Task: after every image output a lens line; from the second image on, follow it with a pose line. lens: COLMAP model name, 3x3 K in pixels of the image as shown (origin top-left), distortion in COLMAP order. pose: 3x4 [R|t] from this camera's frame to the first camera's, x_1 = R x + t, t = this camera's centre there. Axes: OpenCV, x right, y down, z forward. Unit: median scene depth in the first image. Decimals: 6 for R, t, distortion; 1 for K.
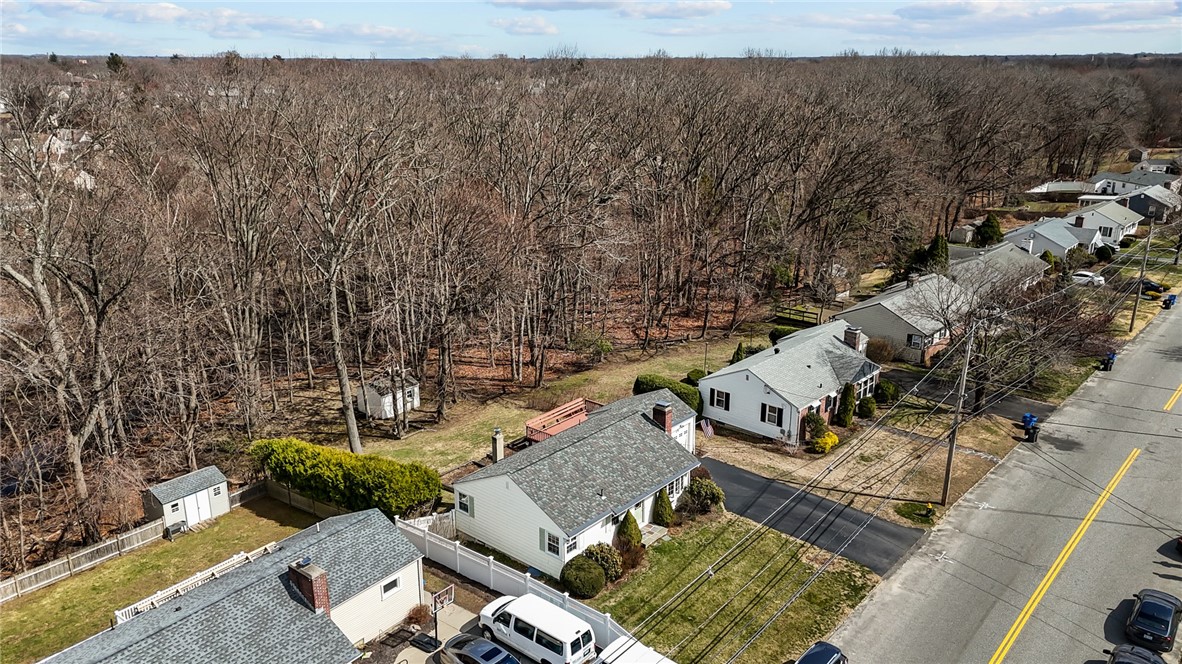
lens RADIAL K [[863.7, 0, 590.1], [0, 863.7, 330.3], [0, 0, 1]] dist [0.057969, -0.038411]
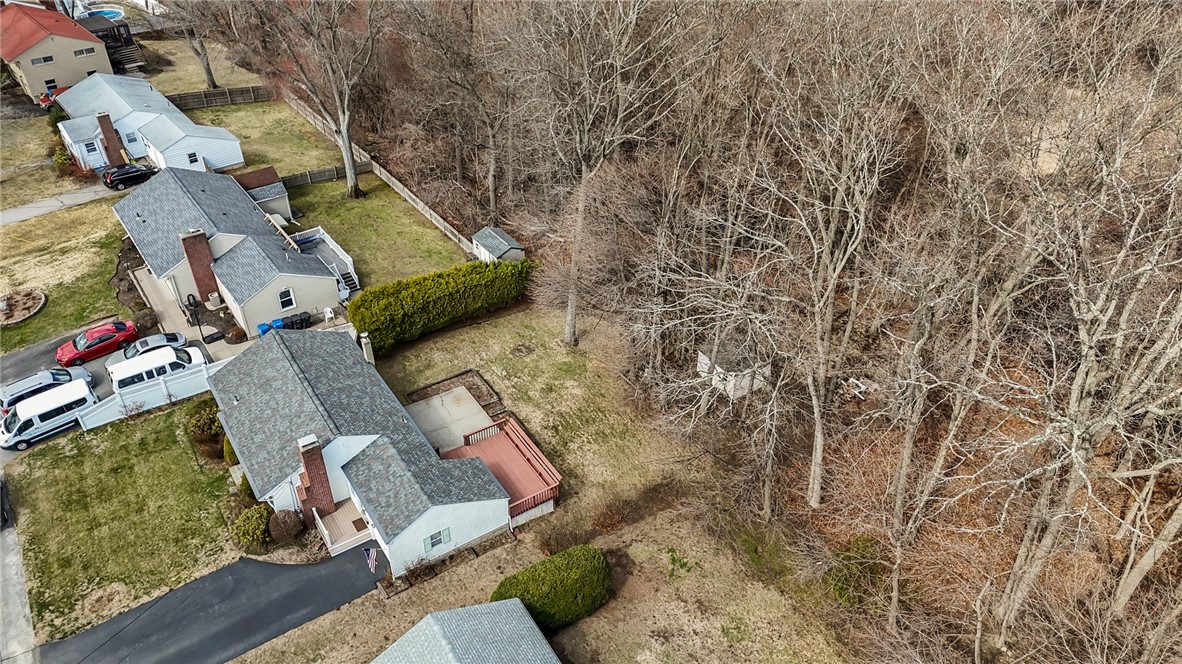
lens RADIAL K [[863.7, 0, 594.1], [0, 863.7, 332.4], [0, 0, 1]] dist [0.057969, -0.038411]
pose [[-0.284436, 0.572623, -0.768895, 0.567374], [-0.281638, 0.716724, 0.637955, -0.583715], [0.916393, 0.398007, -0.042590, 1.181779]]
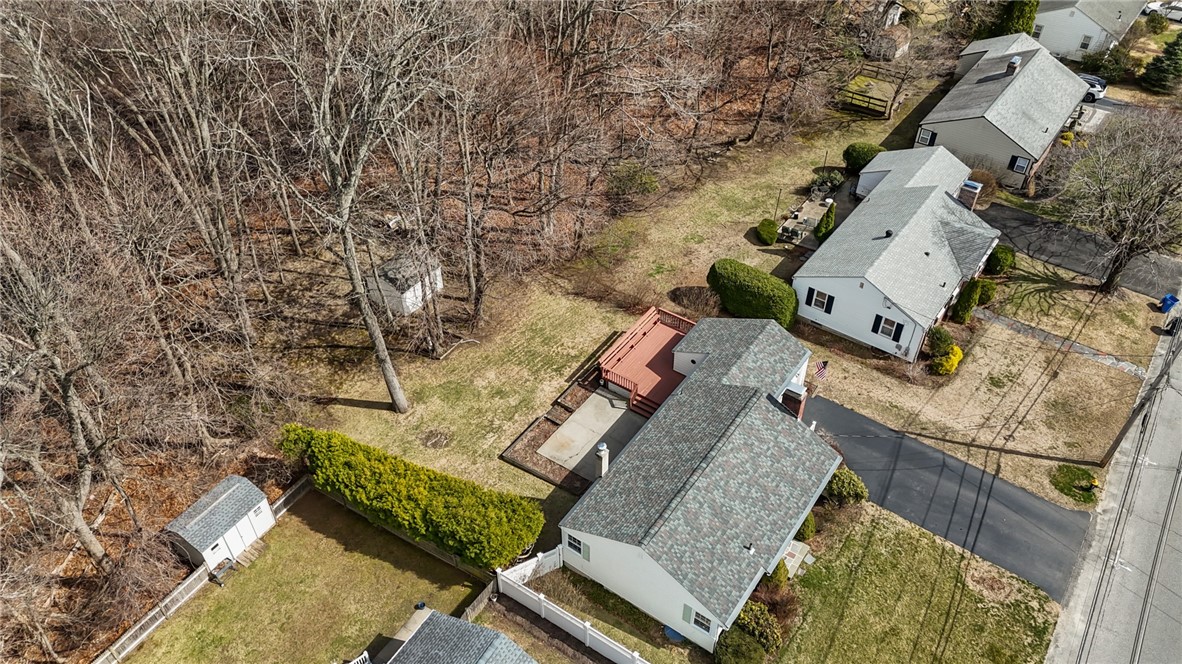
lens RADIAL K [[863.7, 0, 591.7], [0, 863.7, 334.7], [0, 0, 1]] dist [0.057969, -0.038411]
pose [[0.995932, -0.063038, 0.064390, -0.148137], [0.030295, 0.907212, 0.419581, -0.291363], [-0.084865, -0.415924, 0.905431, 0.281791]]
